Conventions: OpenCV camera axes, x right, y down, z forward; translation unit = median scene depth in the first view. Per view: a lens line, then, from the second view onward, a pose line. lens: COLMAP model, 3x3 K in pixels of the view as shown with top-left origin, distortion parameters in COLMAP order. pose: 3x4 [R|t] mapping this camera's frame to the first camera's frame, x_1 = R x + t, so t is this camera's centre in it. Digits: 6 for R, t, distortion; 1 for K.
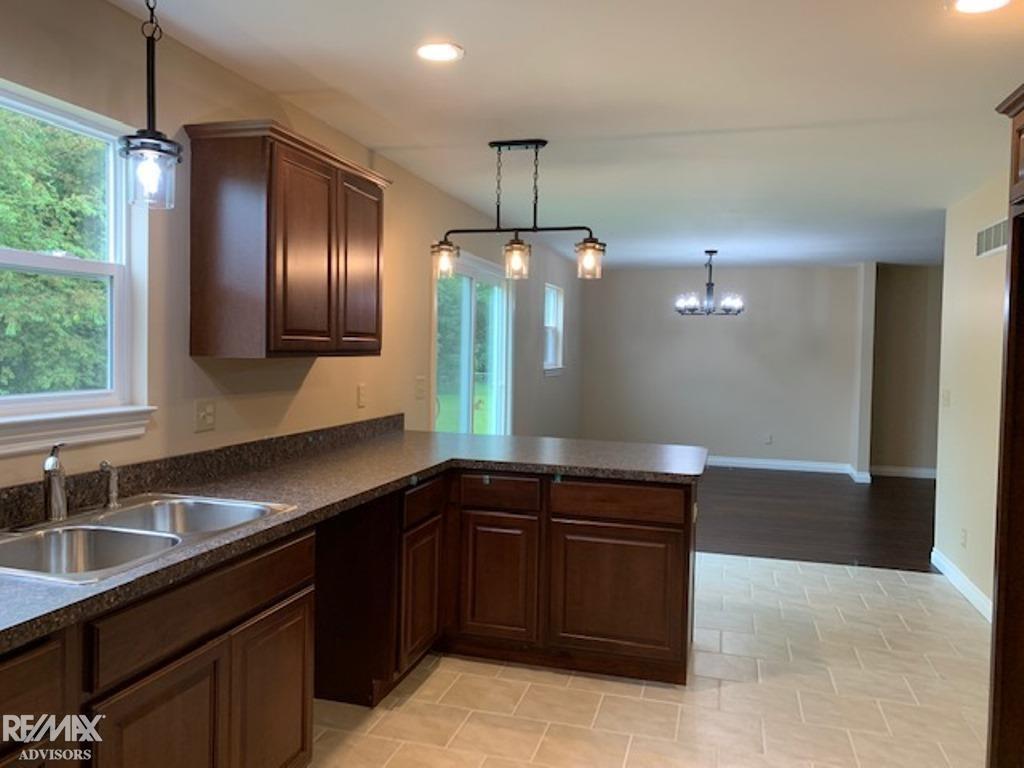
lens RADIAL K [[771.9, 0, 512.0], [0, 771.9, 384.0], [0, 0, 1]] dist [0.011236, 0.004999]
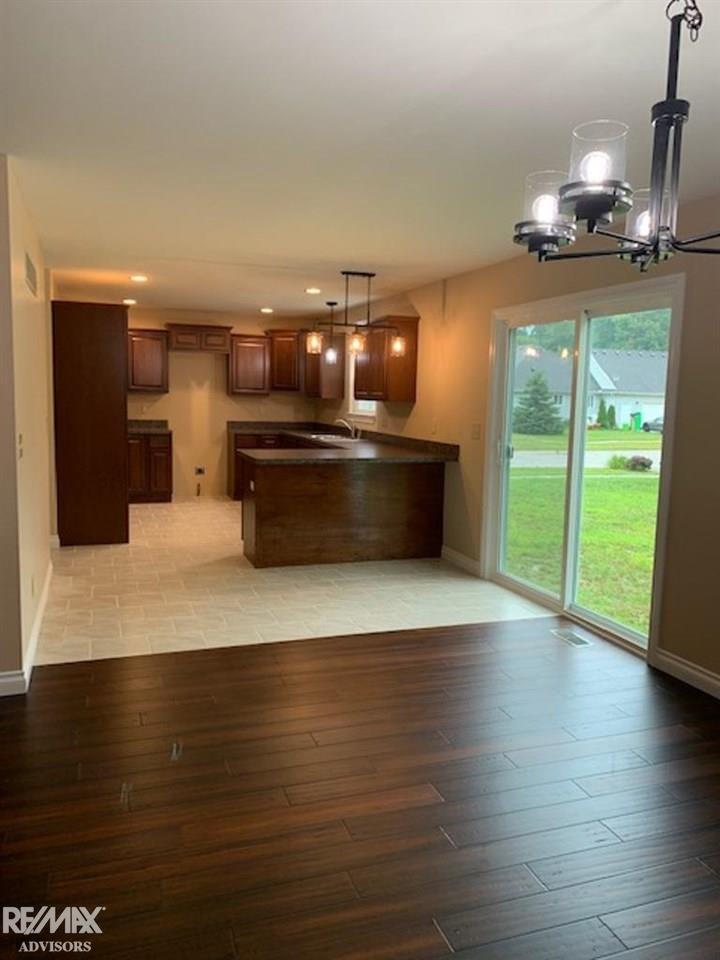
lens RADIAL K [[722.7, 0, 360.0], [0, 722.7, 480.0], [0, 0, 1]] dist [0.002890, -0.004049]
pose [[-0.808065, 0.028853, -0.588386, 1.050828], [-0.069614, 0.987125, 0.144011, -0.103215], [0.584966, 0.157330, -0.795652, 2.570706]]
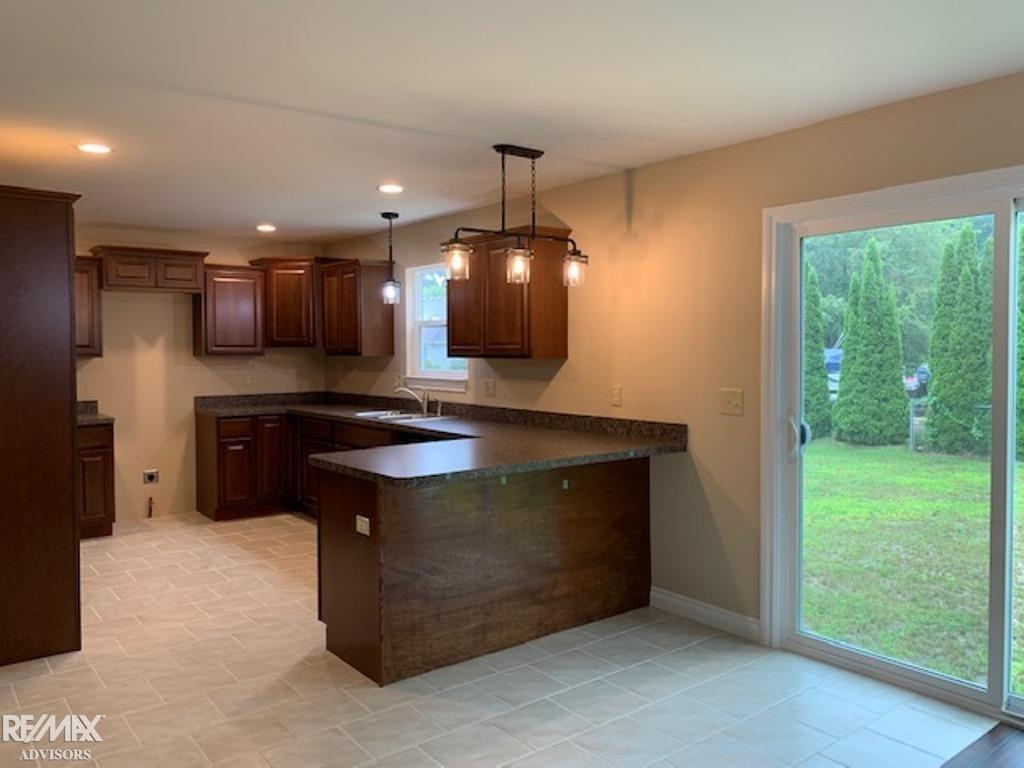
lens RADIAL K [[770.8, 0, 496.4], [0, 770.8, 354.7], [0, 0, 1]] dist [0.002890, -0.004049]
pose [[-0.586259, -0.008080, -0.810083, 0.941304], [-0.044085, 0.998787, 0.021942, -0.070170], [0.808923, 0.048576, -0.585904, 1.746012]]
